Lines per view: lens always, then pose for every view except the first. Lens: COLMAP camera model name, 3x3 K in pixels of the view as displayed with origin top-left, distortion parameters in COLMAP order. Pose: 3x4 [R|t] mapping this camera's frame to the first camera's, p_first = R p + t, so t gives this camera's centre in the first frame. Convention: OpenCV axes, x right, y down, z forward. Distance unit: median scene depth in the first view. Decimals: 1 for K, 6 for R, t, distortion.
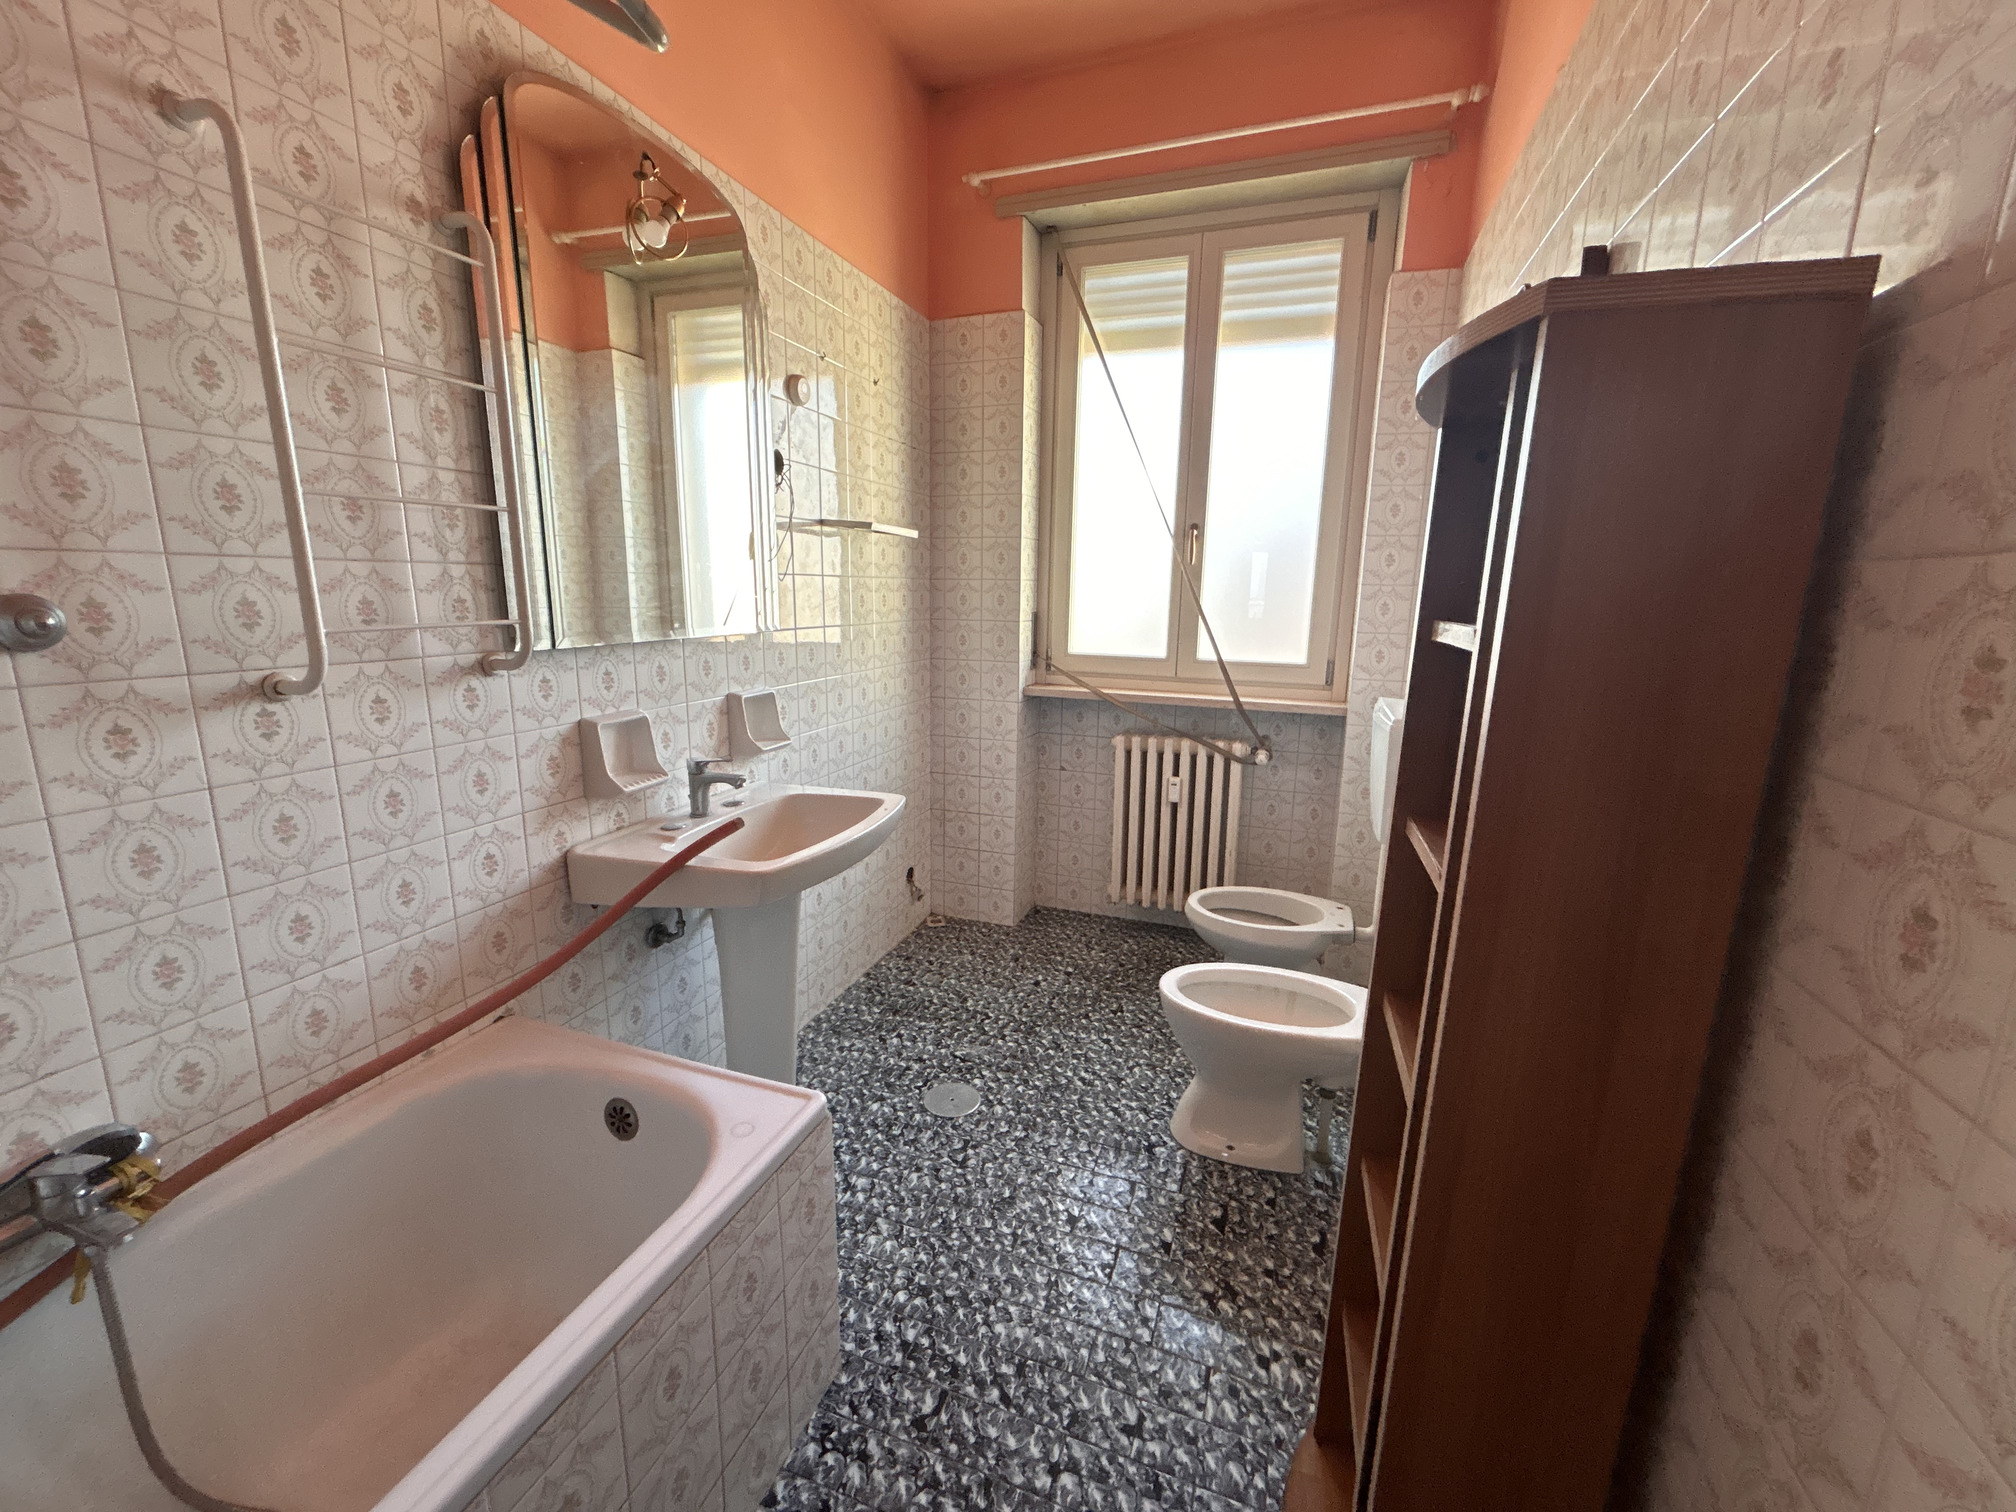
lens RADIAL K [[814.0, 0, 1010.4], [0, 814.0, 755.9], [0, 0, 1]] dist [-0.004016, -0.000794]
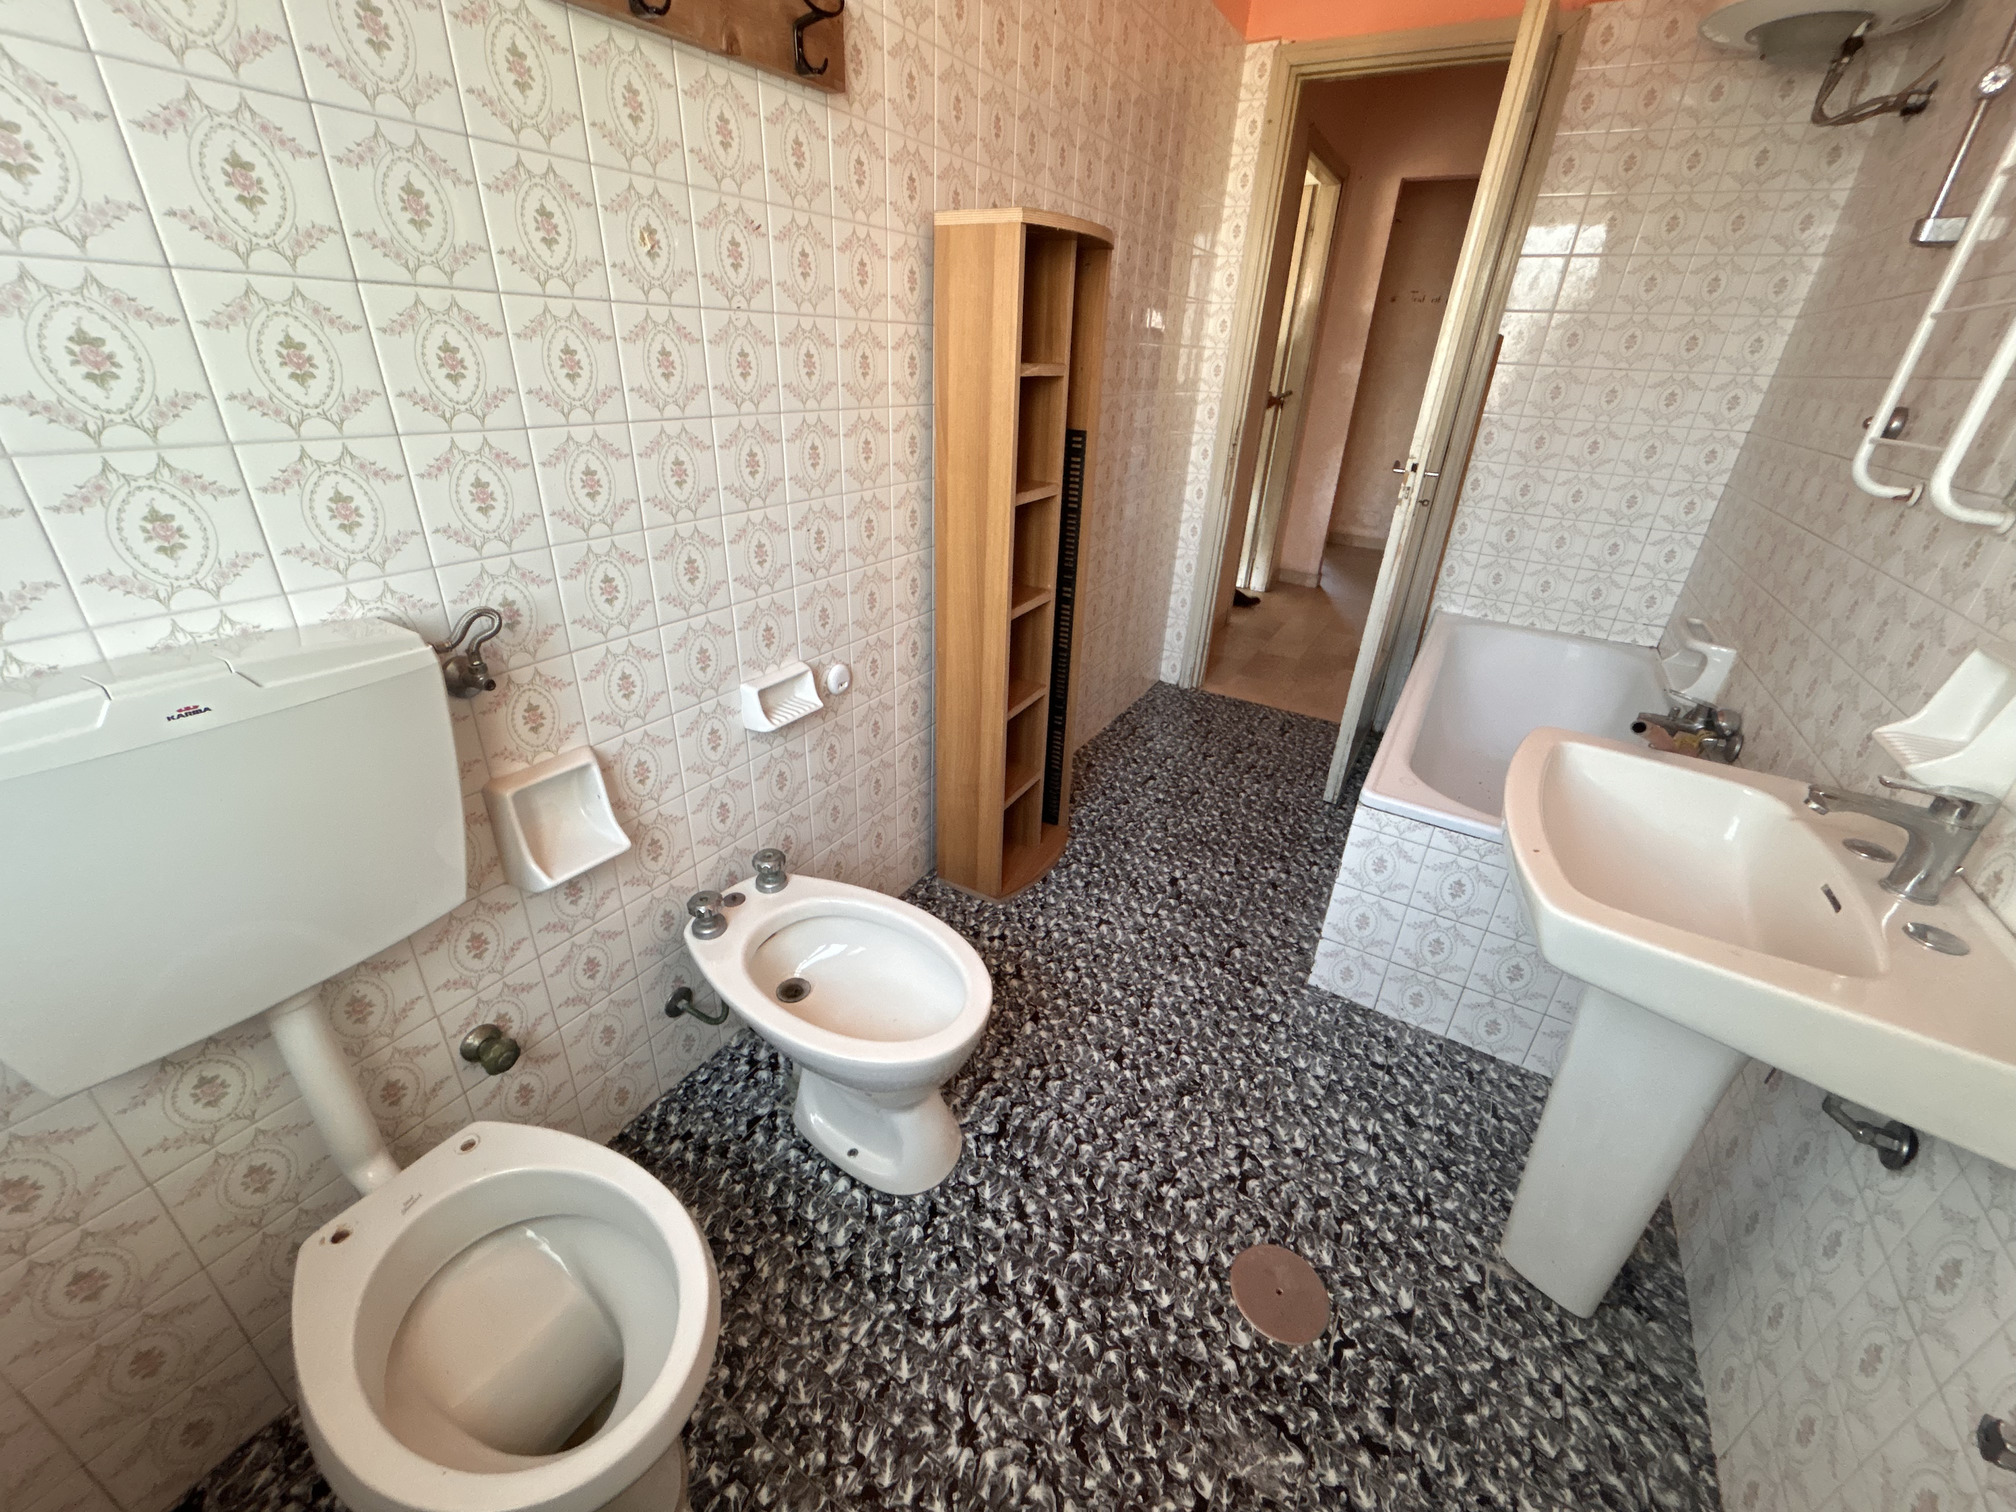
lens RADIAL K [[814.0, 0, 1006.7], [0, 814.0, 752.9], [0, 0, 1]] dist [-0.004016, -0.000794]
pose [[-0.980240, -0.138134, 0.141596, 0.117401], [-0.021821, 0.786942, 0.616641, -0.313671], [-0.196607, 0.601366, -0.774406, 1.533578]]
